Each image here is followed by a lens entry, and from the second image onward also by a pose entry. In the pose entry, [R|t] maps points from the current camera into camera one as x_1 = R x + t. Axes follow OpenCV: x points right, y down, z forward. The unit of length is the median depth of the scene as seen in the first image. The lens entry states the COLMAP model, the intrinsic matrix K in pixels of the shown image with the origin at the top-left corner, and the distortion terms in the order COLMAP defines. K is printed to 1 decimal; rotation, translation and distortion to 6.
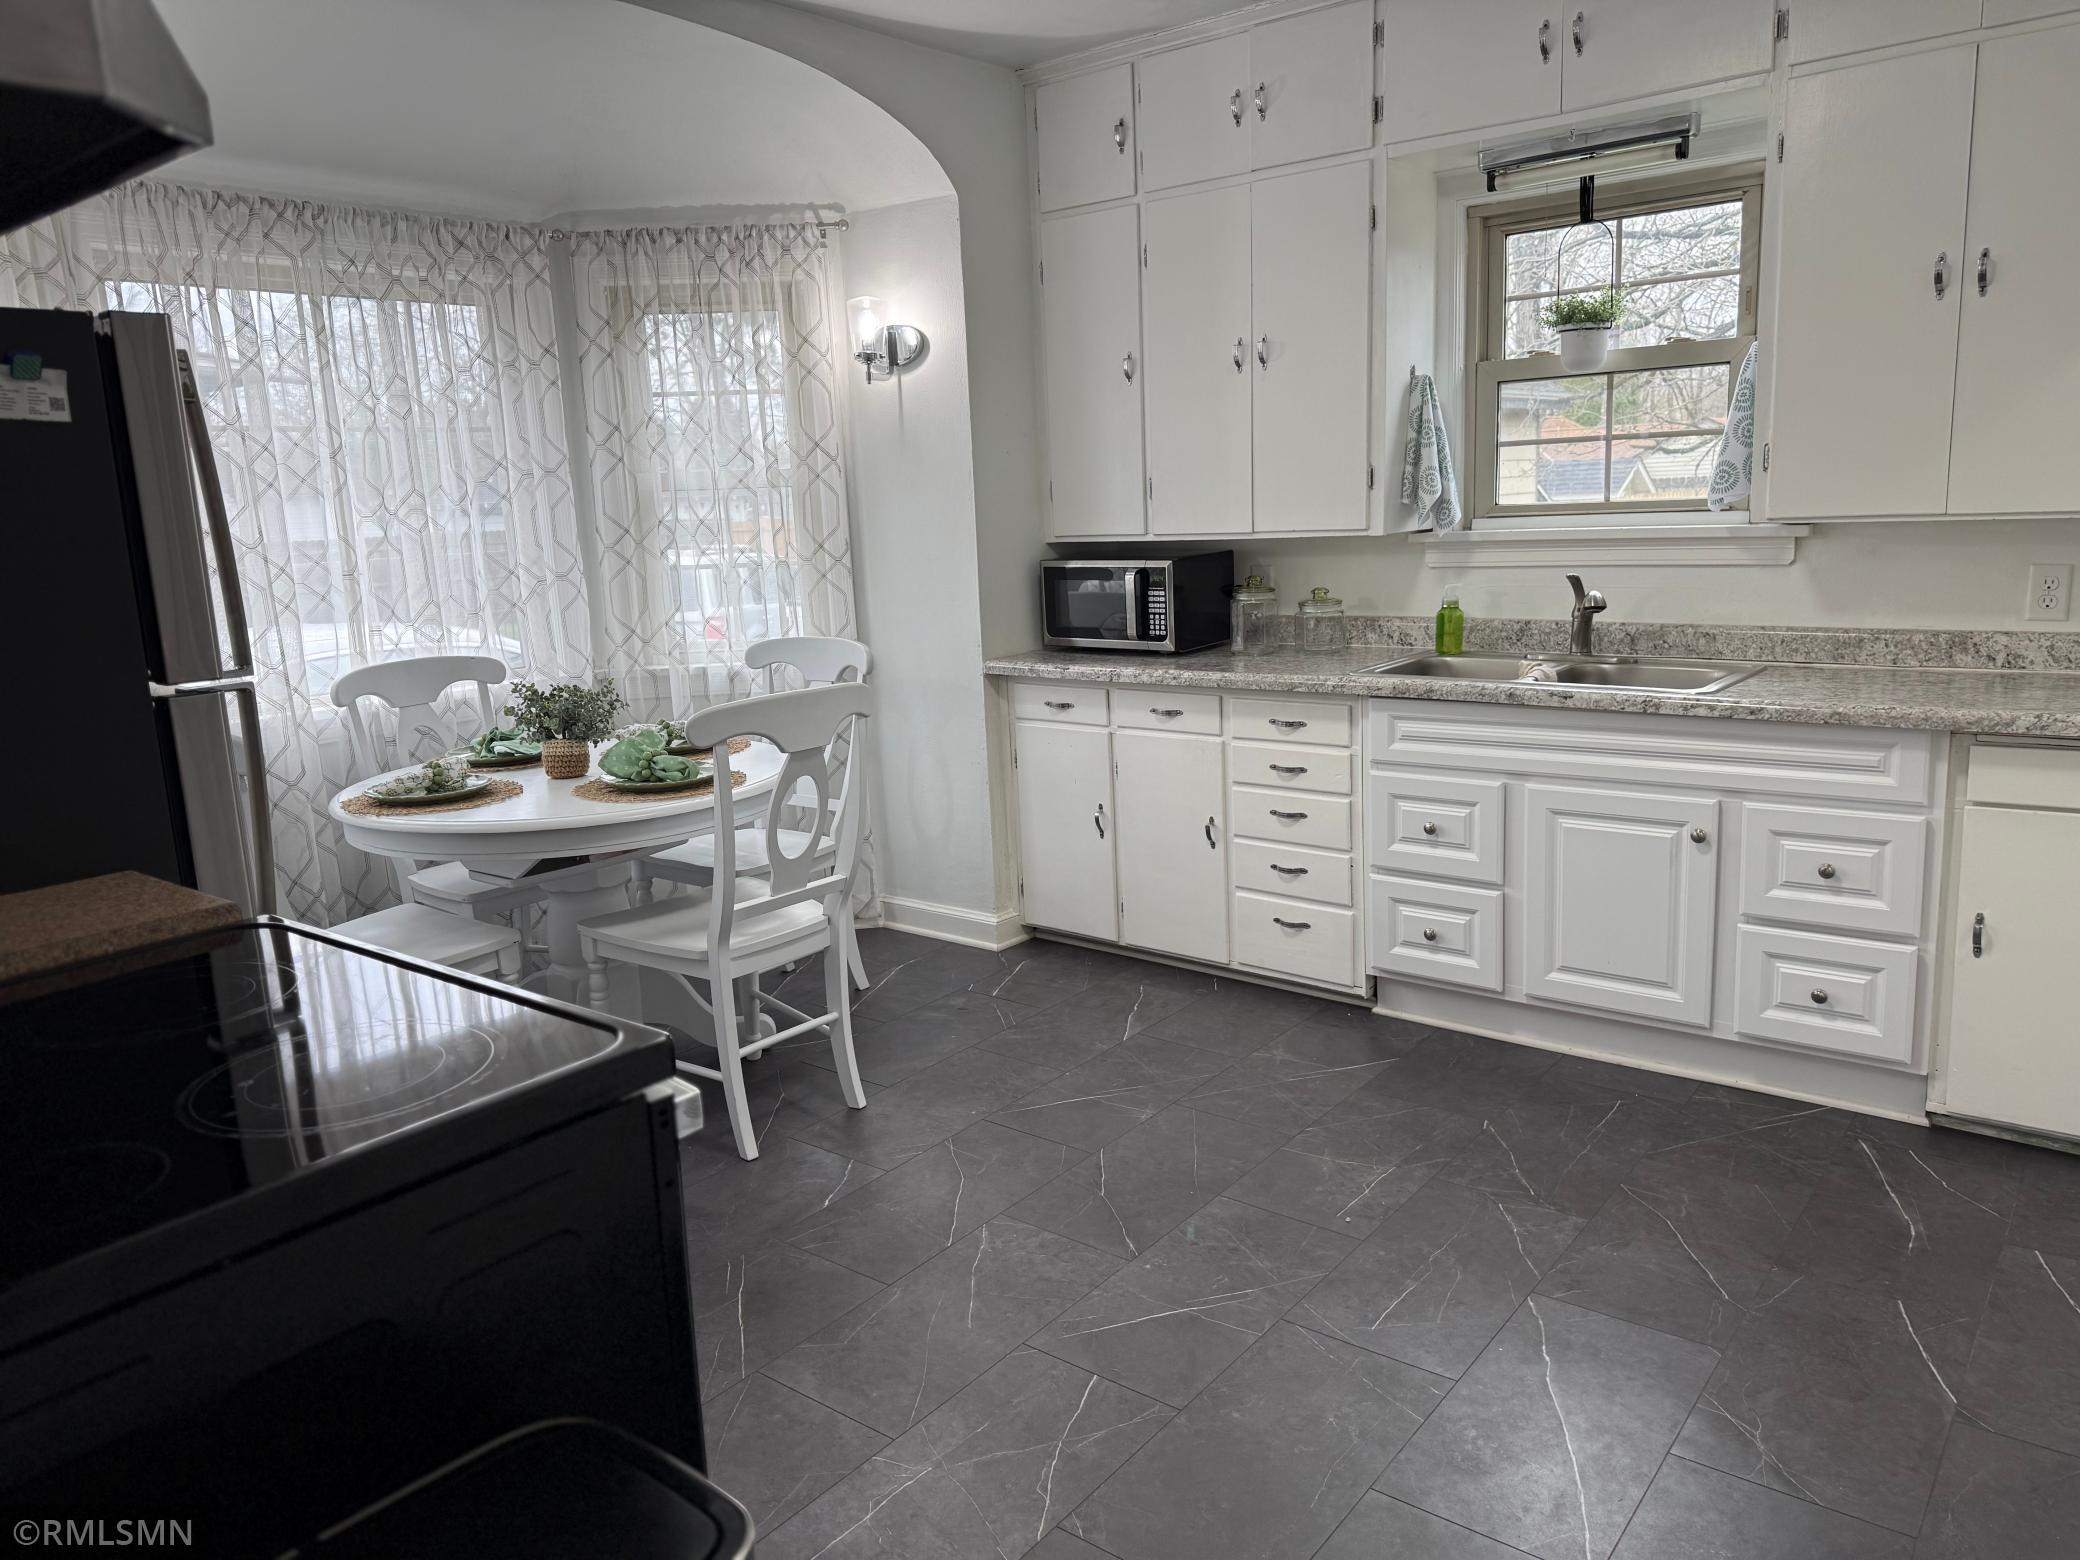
lens RADIAL K [[1504.9, 0, 1015.5], [0, 1504.9, 771.7], [0, 0, 1]] dist [0.102896, -0.120397]
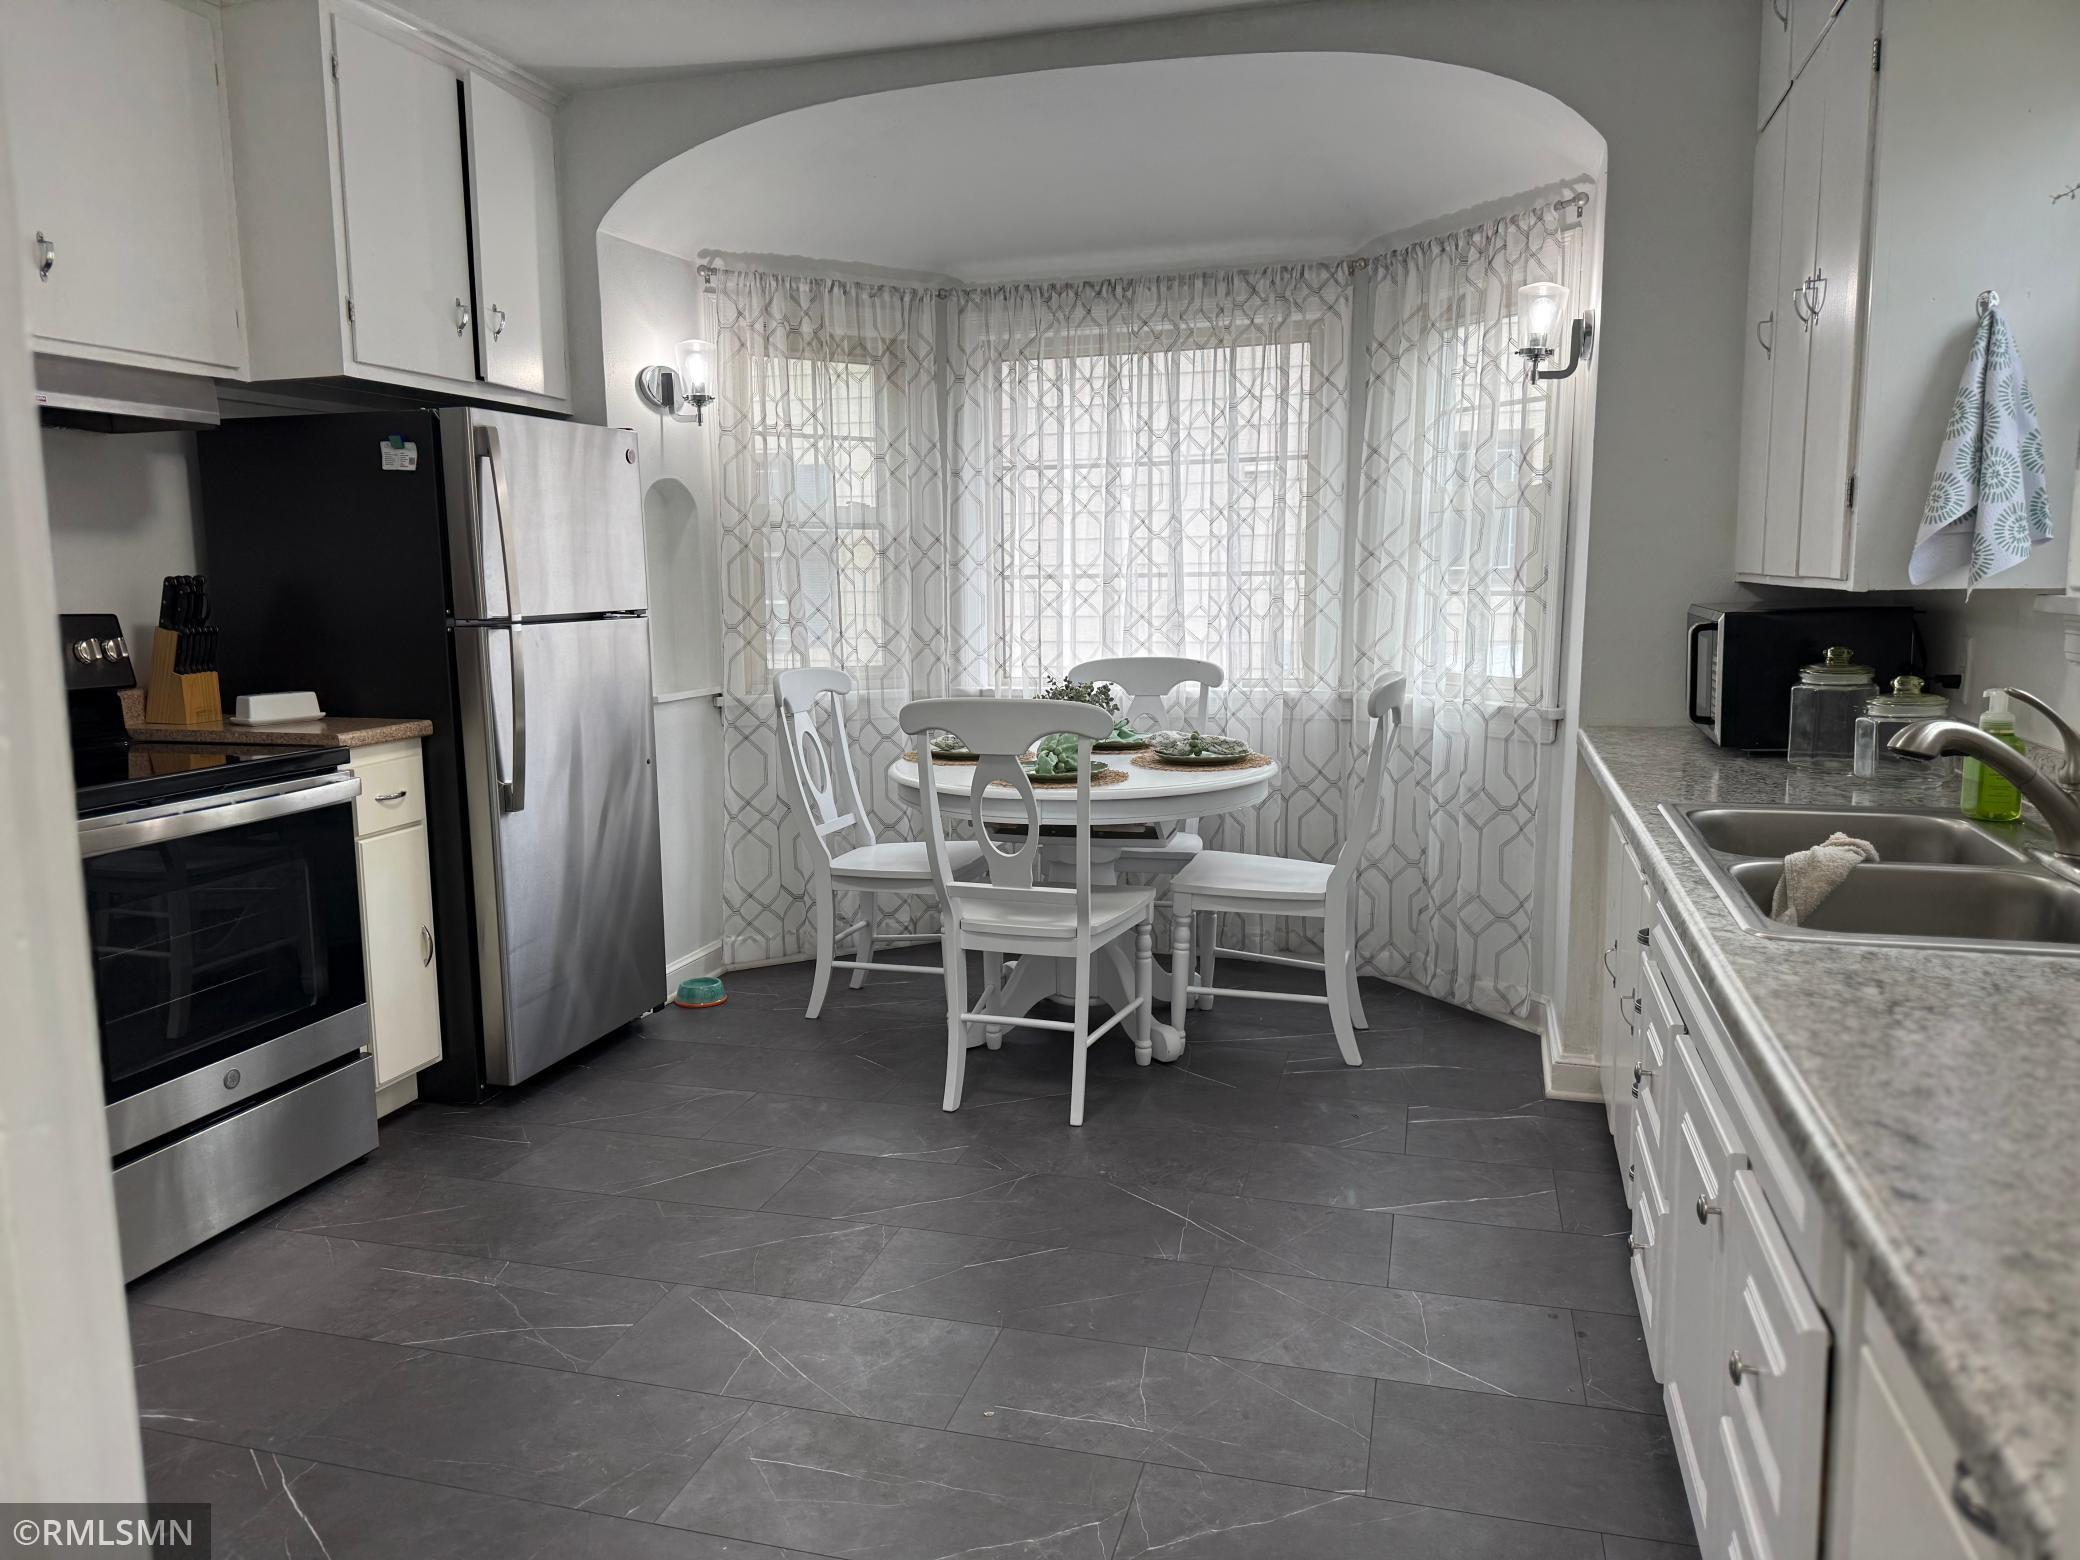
lens RADIAL K [[1504.9, 0, 1015.5], [0, 1504.9, 771.7], [0, 0, 1]] dist [0.102896, -0.120397]
pose [[0.370240, 0.166936, -0.913813, 0.654134], [-0.176050, 0.978502, 0.107426, -0.093887], [0.912101, 0.121103, 0.391669, 0.465952]]
